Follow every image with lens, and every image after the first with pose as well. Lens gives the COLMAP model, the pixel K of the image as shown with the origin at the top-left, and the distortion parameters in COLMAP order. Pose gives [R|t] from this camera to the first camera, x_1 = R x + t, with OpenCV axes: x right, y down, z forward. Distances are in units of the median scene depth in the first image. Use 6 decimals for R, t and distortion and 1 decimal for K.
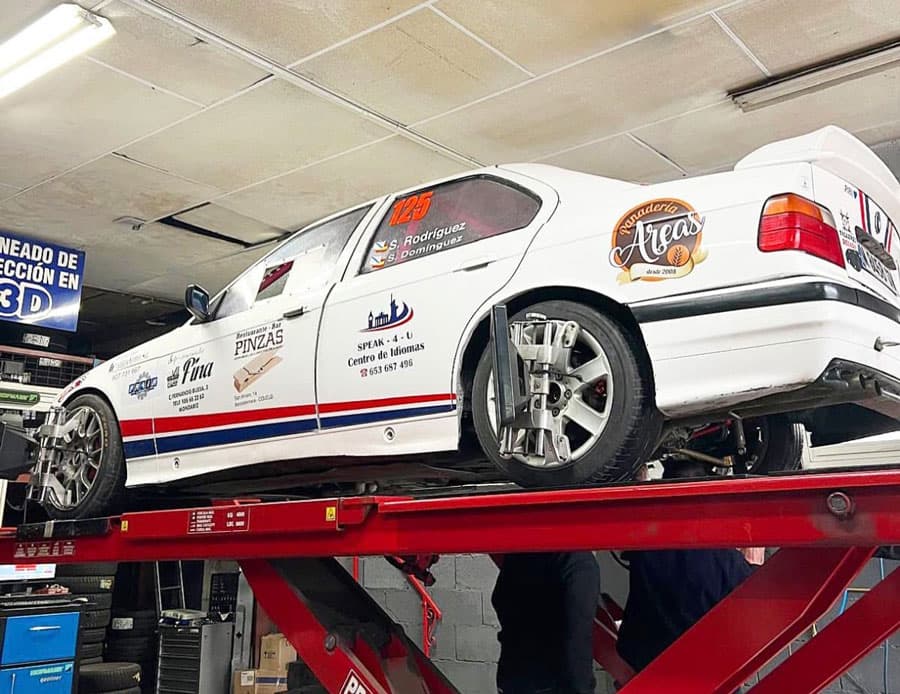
lens RADIAL K [[955.2, 0, 449.7], [0, 955.2, 346.0], [0, 0, 1]] dist [0.014805, 0.000000]
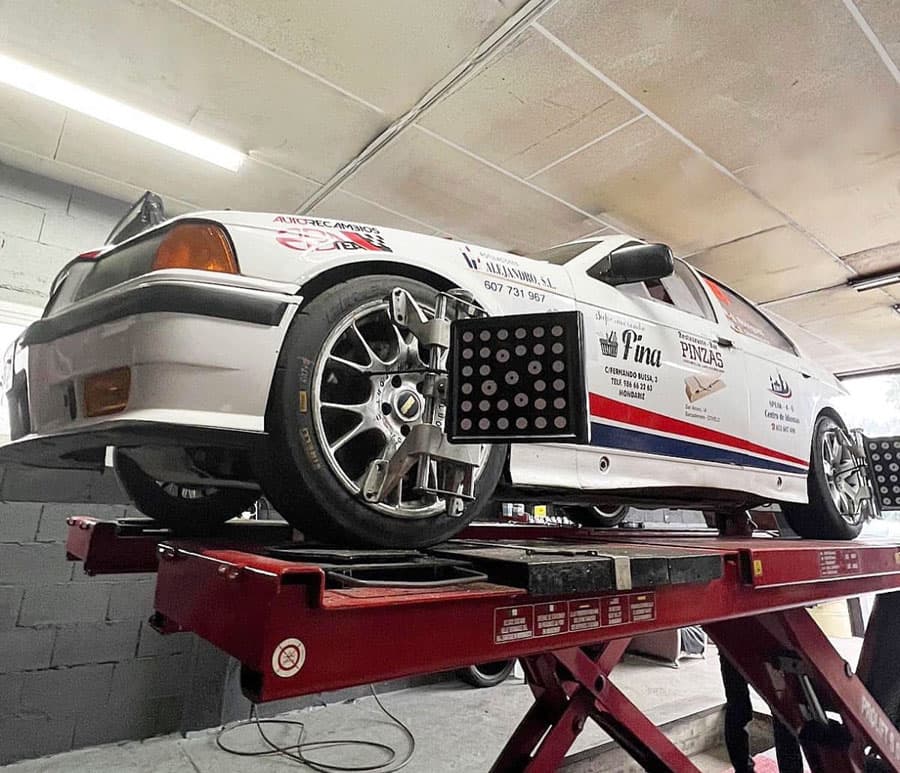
lens RADIAL K [[582.2, 0, 449.3], [0, 582.2, 388.8], [0, 0, 1]] dist [-0.003376, -0.000458]
pose [[0.235150, 0.235060, 0.943107, -0.735340], [-0.239433, 0.954423, -0.178182, 0.174922], [-0.942006, -0.183912, 0.280714, 1.009298]]
